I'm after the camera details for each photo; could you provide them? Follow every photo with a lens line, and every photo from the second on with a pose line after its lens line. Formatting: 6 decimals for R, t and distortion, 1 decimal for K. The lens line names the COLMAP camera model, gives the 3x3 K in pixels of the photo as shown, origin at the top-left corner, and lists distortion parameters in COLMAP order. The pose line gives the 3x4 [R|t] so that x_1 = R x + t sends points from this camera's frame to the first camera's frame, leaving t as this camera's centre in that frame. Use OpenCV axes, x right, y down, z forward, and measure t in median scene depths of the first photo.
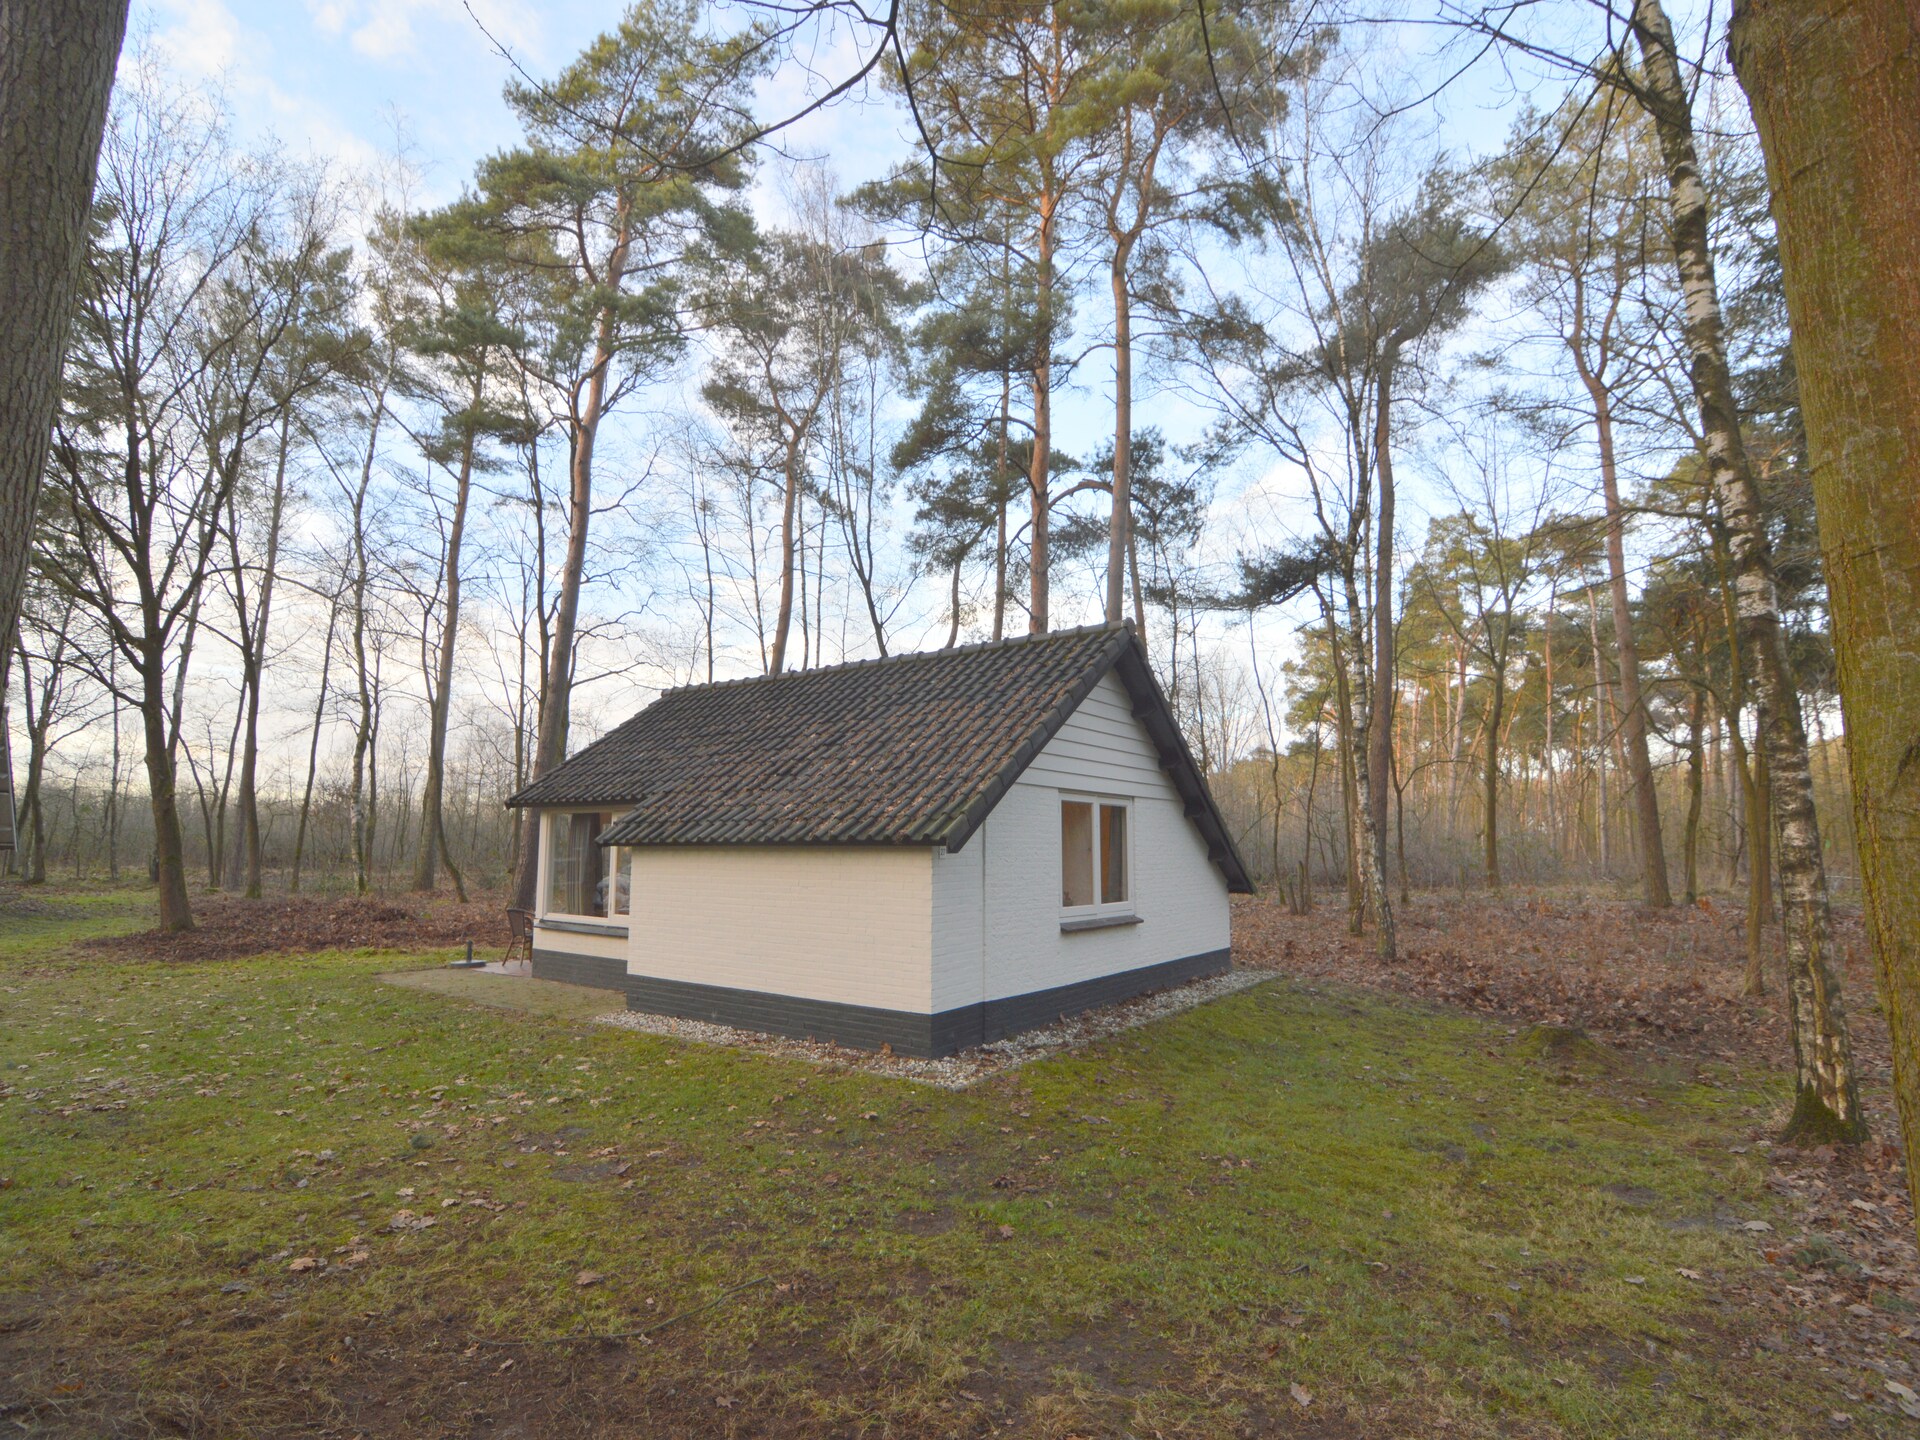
lens RADIAL K [[1583.0, 0, 960.0], [0, 1583.0, 720.0], [0, 0, 1]] dist [-0.132342, 0.159121]
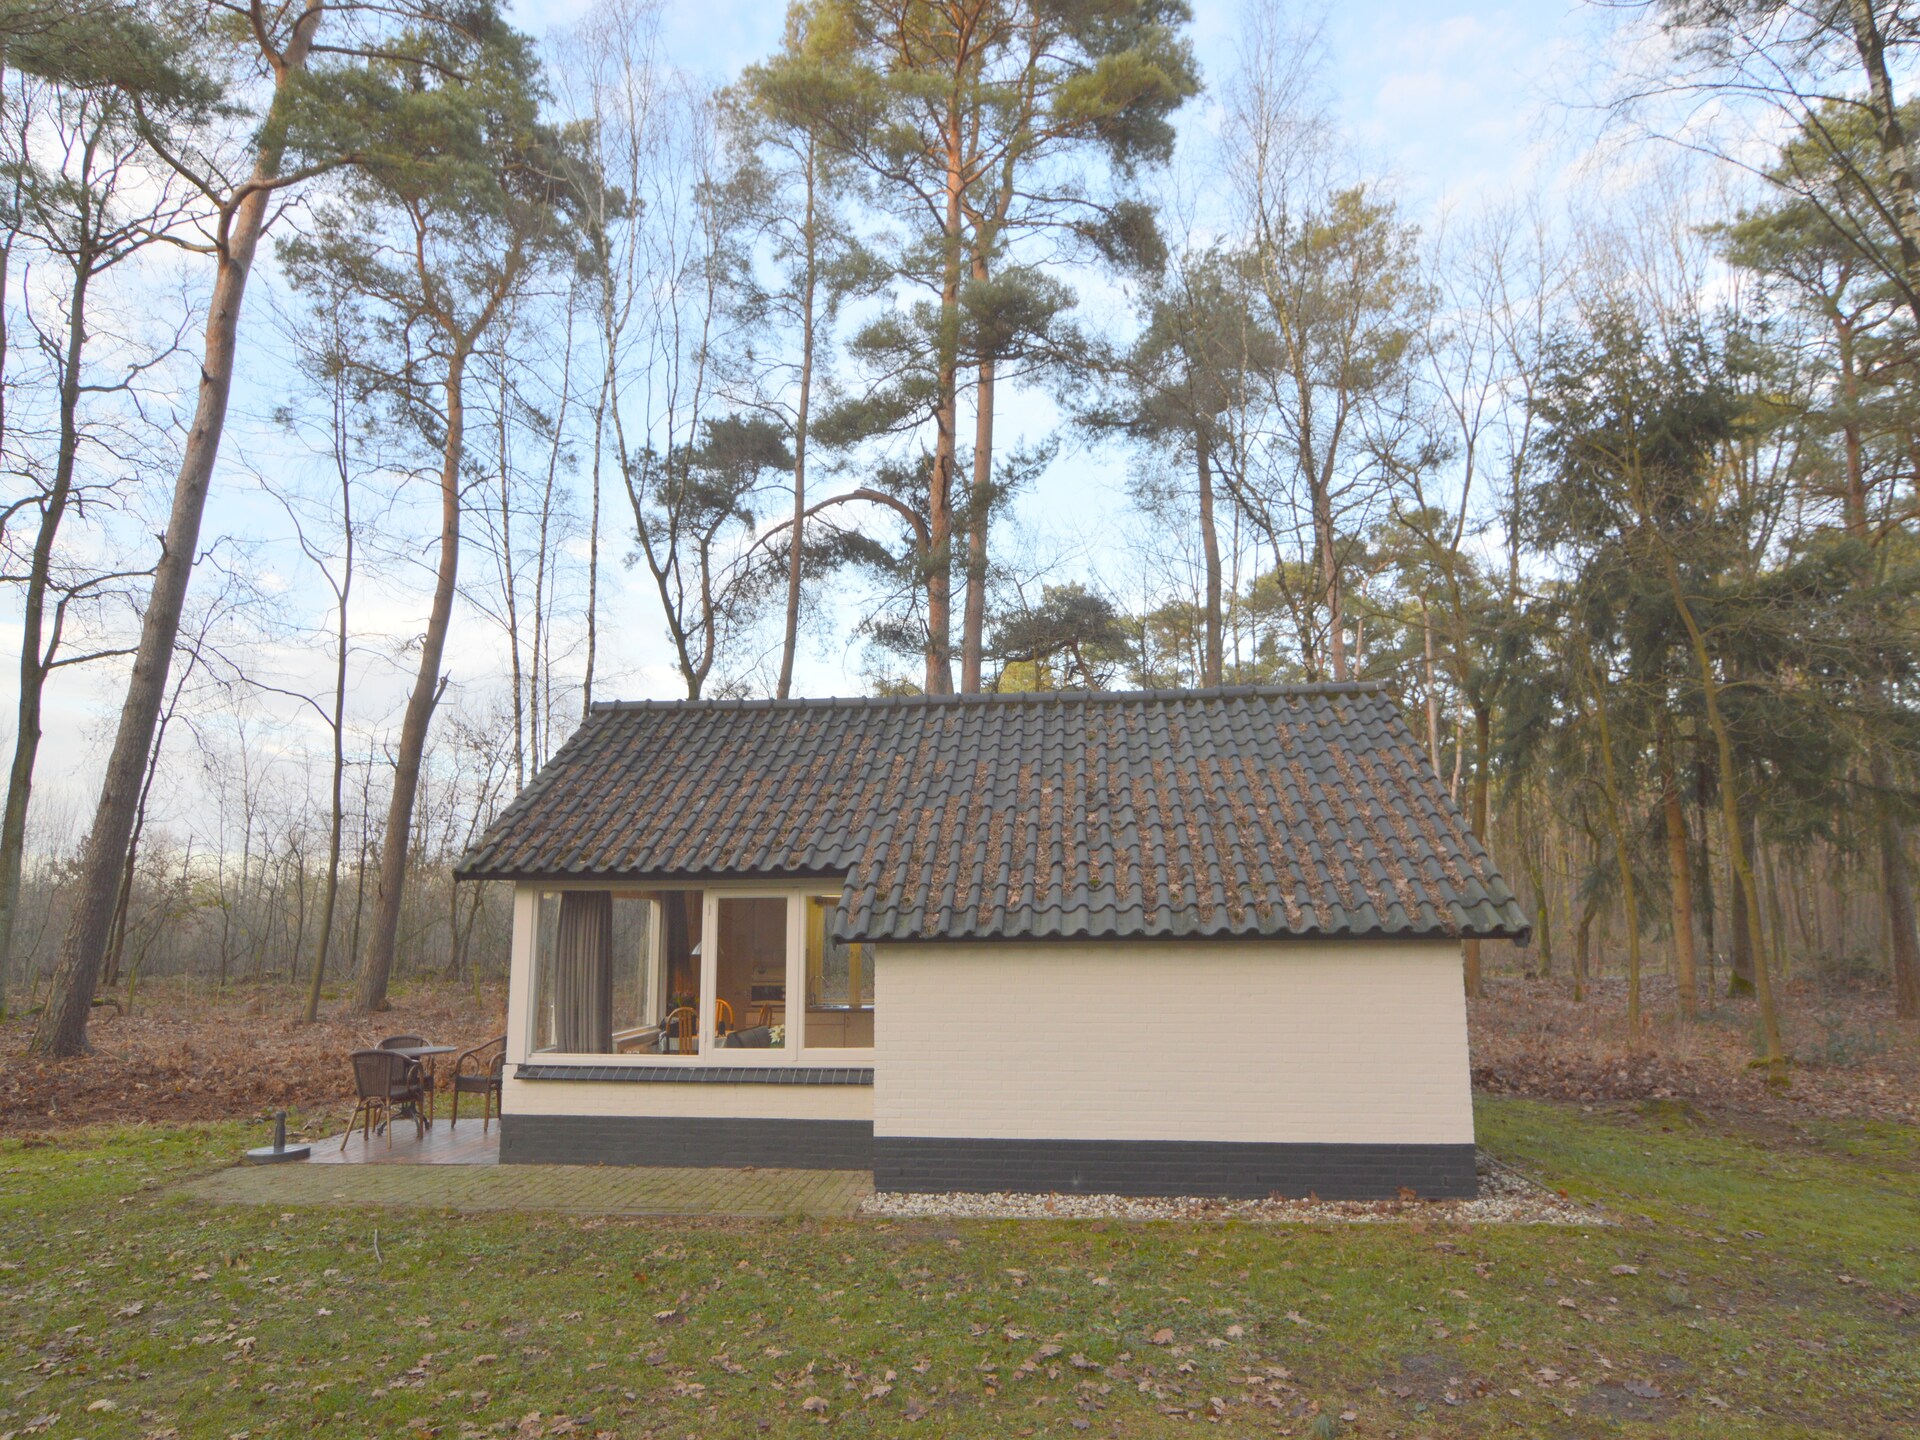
lens RADIAL K [[1583.0, 0, 960.0], [0, 1583.0, 720.0], [0, 0, 1]] dist [-0.132342, 0.159121]
pose [[0.692290, 0.072144, 0.718004, -0.593402], [-0.047513, 0.997388, -0.054405, 0.018957], [-0.720054, 0.003549, 0.693909, 0.459246]]
